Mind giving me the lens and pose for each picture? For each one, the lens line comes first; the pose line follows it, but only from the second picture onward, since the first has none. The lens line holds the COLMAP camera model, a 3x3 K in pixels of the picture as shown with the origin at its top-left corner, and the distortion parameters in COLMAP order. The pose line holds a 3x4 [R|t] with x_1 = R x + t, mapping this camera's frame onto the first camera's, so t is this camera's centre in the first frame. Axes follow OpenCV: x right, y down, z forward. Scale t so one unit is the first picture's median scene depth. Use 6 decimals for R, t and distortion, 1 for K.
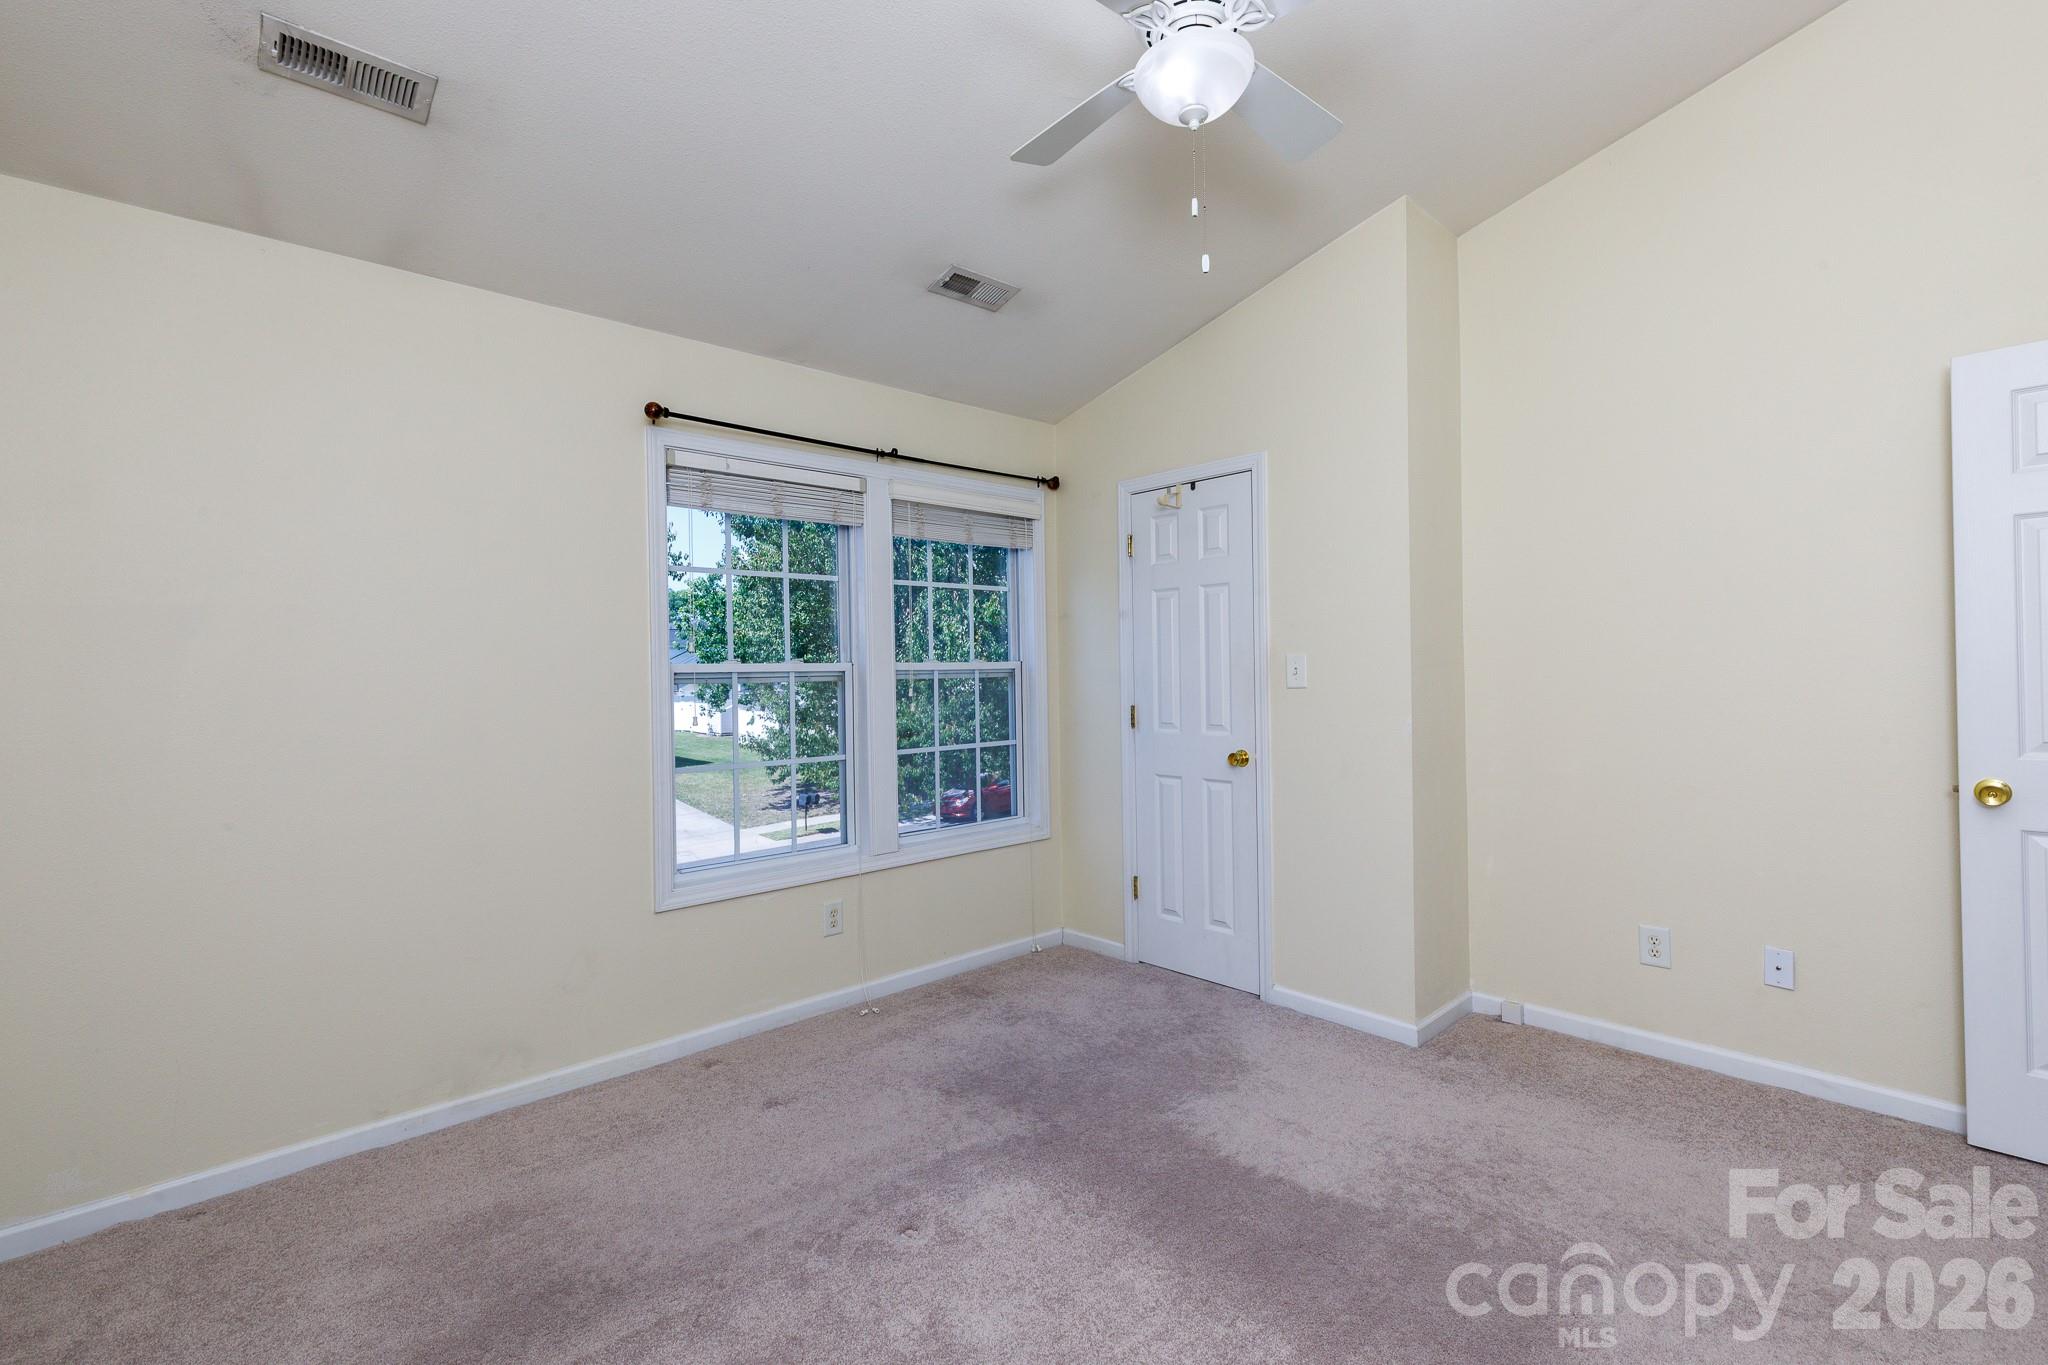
lens RADIAL K [[918.1, 0, 1019.5], [0, 918.1, 673.1], [0, 0, 1]] dist [0.001533, -0.000219]
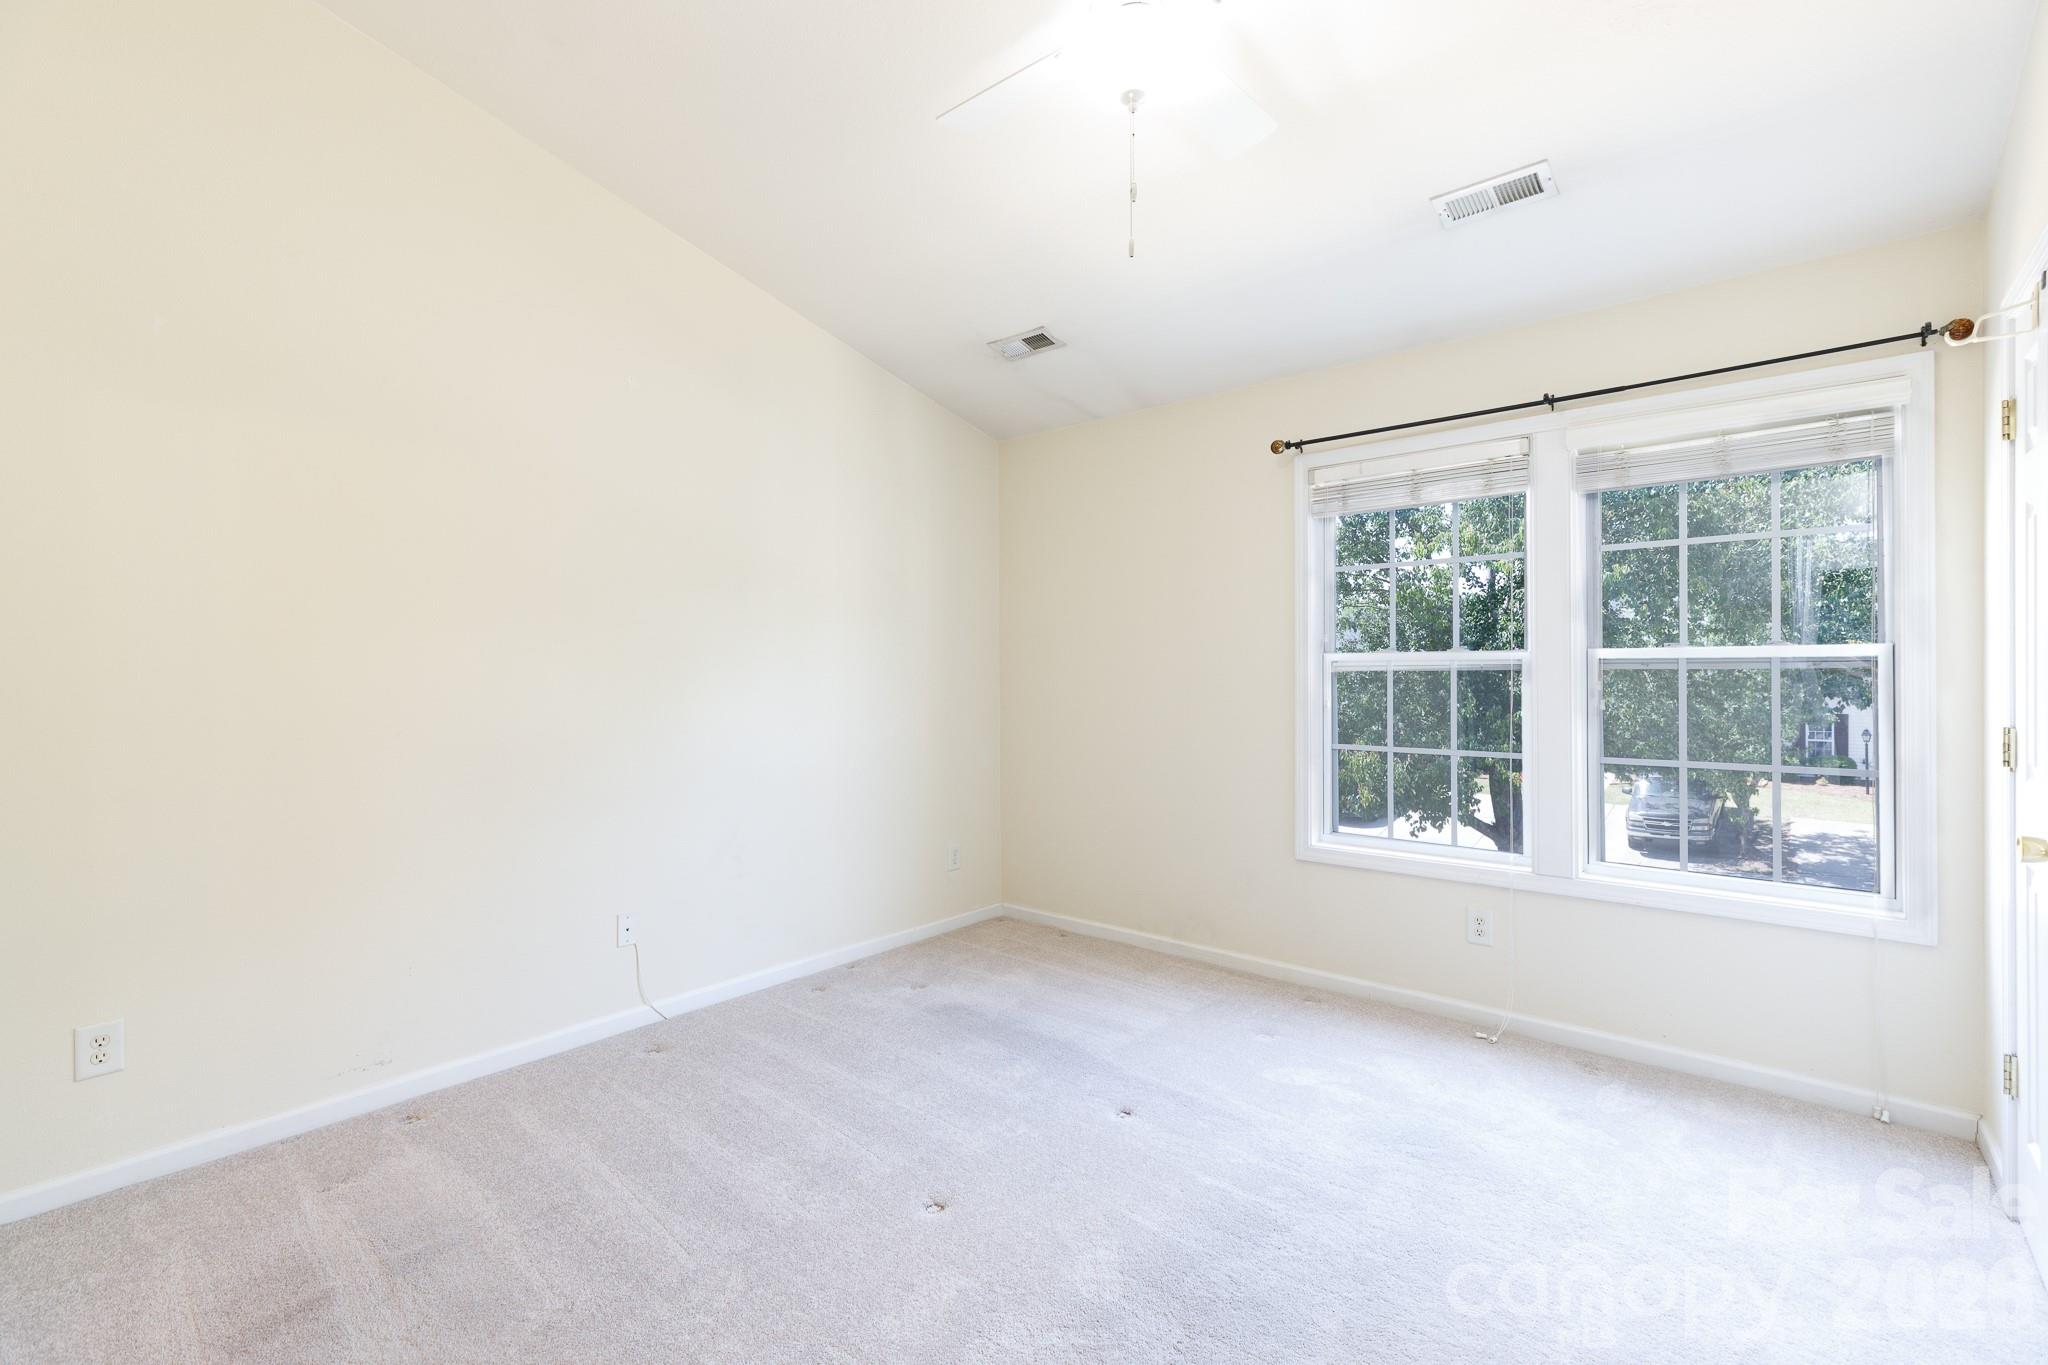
lens RADIAL K [[918.1, 0, 1019.5], [0, 918.1, 673.1], [0, 0, 1]] dist [0.001533, -0.000219]
pose [[0.109454, 0.021130, -0.993767, 0.693773], [0.007246, 0.999730, 0.022055, -0.012949], [0.993965, -0.009615, 0.109271, 0.461009]]
